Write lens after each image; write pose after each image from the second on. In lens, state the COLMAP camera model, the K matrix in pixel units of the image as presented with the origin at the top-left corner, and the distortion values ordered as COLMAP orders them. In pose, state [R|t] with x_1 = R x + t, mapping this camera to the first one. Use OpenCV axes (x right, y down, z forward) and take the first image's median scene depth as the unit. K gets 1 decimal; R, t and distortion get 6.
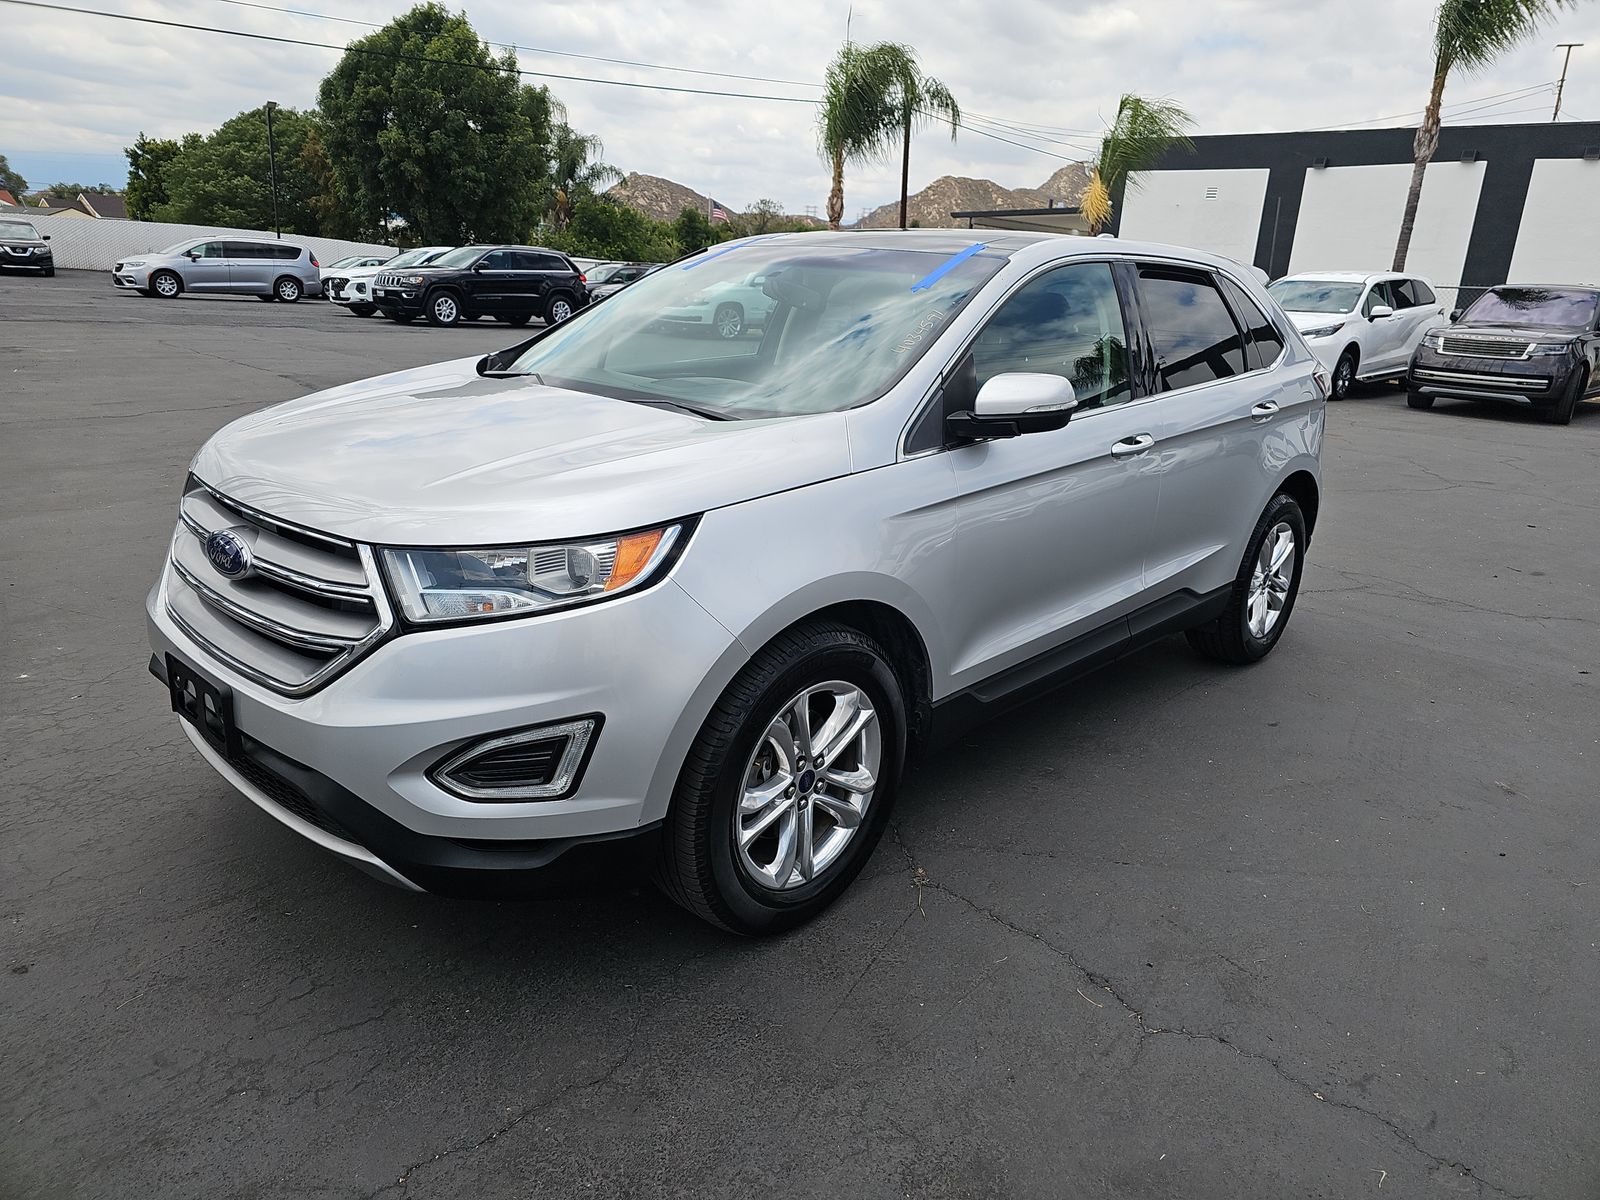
lens RADIAL K [[1056.8, 0, 789.6], [0, 1056.8, 583.9], [0, 0, 1]] dist [0.043018, -0.037601]
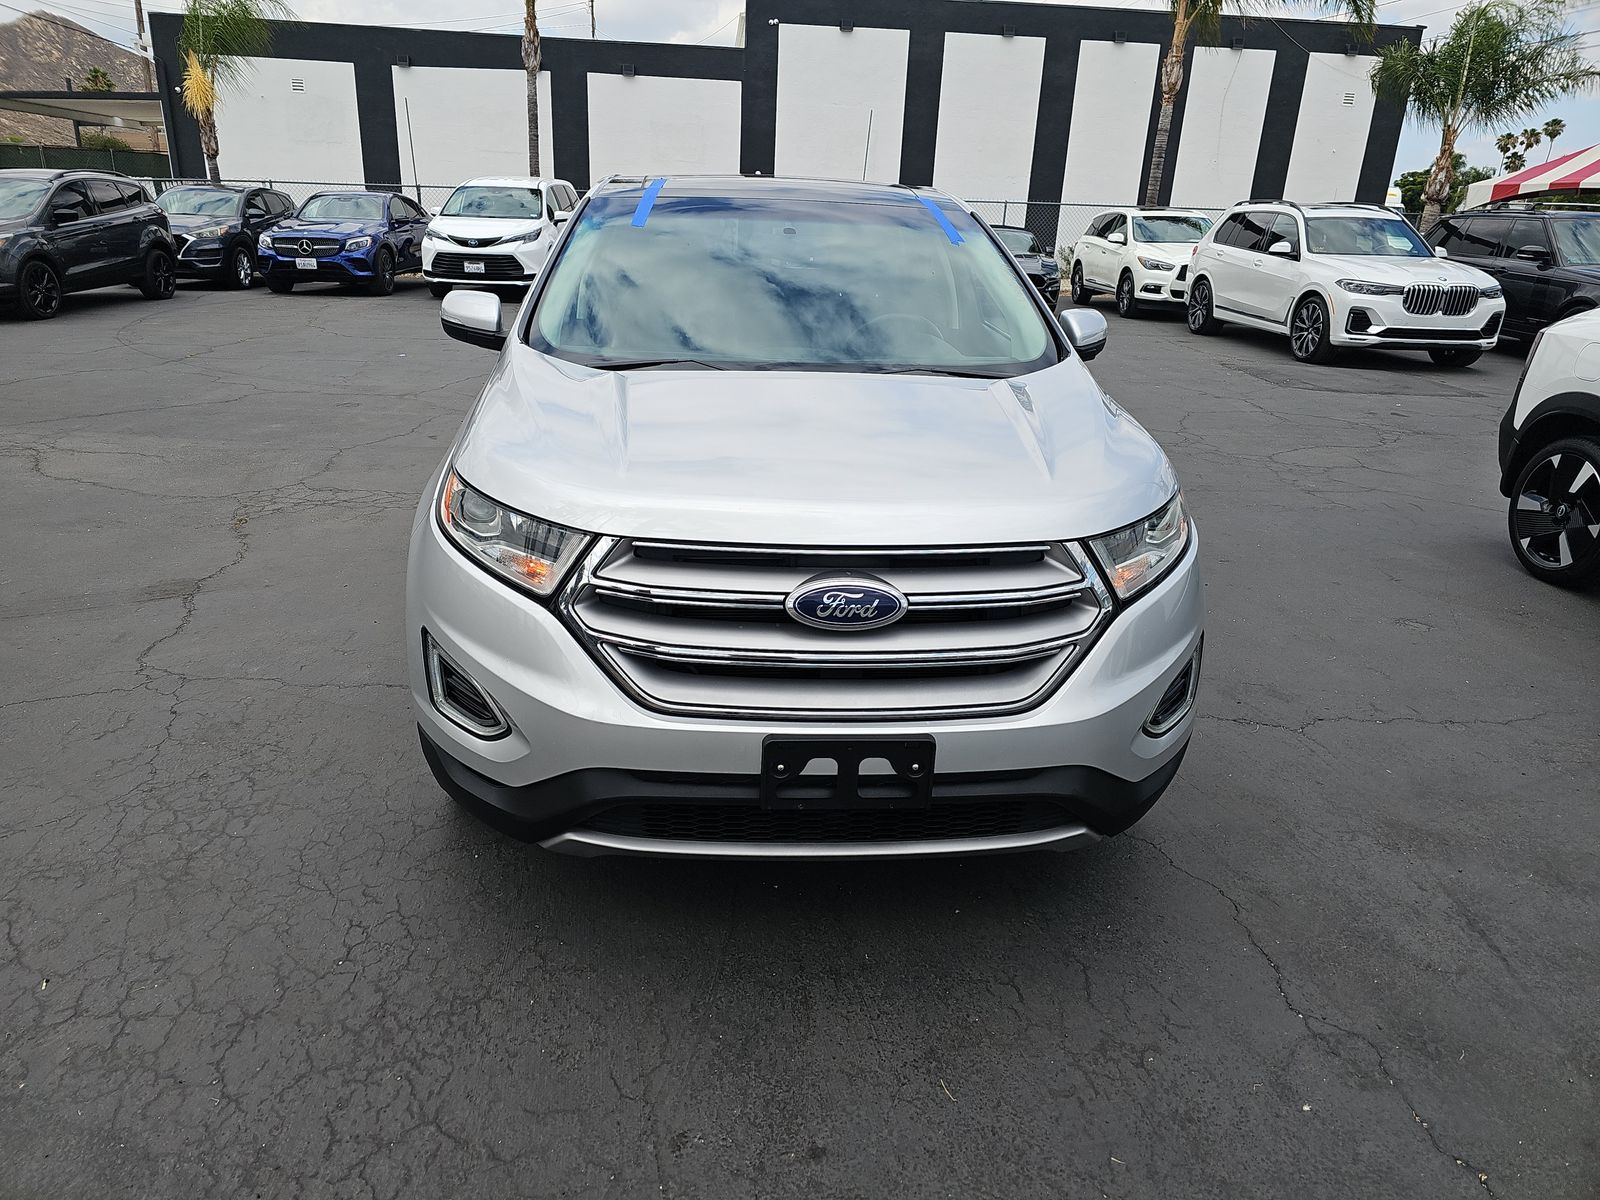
lens RADIAL K [[1056.9, 0, 800.0], [0, 1056.9, 600.0], [0, 0, 1]] dist [0.065116, -0.056049]
pose [[0.675104, -0.278743, 0.683035, -0.144932], [0.209880, 0.960181, 0.184401, -0.025420], [-0.707237, 0.018865, 0.706725, 0.051619]]
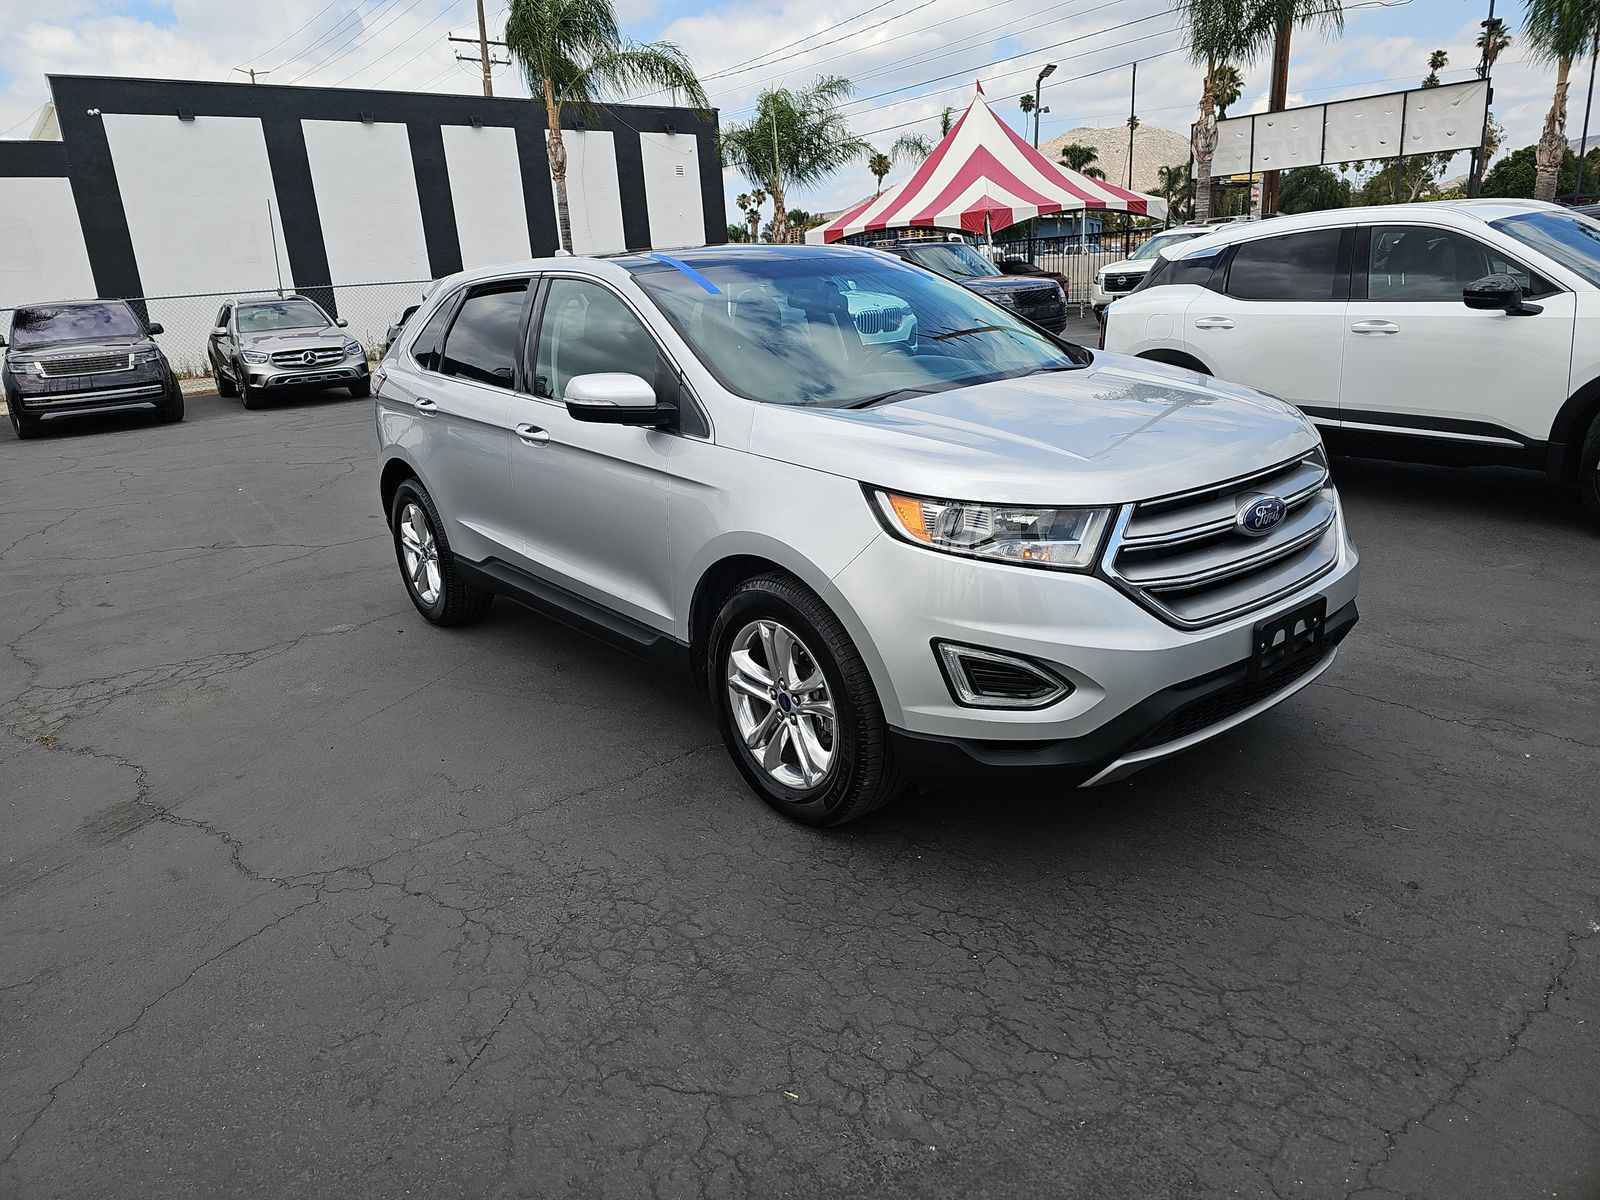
lens RADIAL K [[1056.8, 0, 789.6], [0, 1056.8, 583.9], [0, 0, 1]] dist [0.043018, -0.037601]
pose [[0.141877, -0.337410, 0.930605, -0.218435], [0.353213, 0.895485, 0.270827, -0.058925], [-0.924722, 0.290278, 0.246226, 0.152880]]
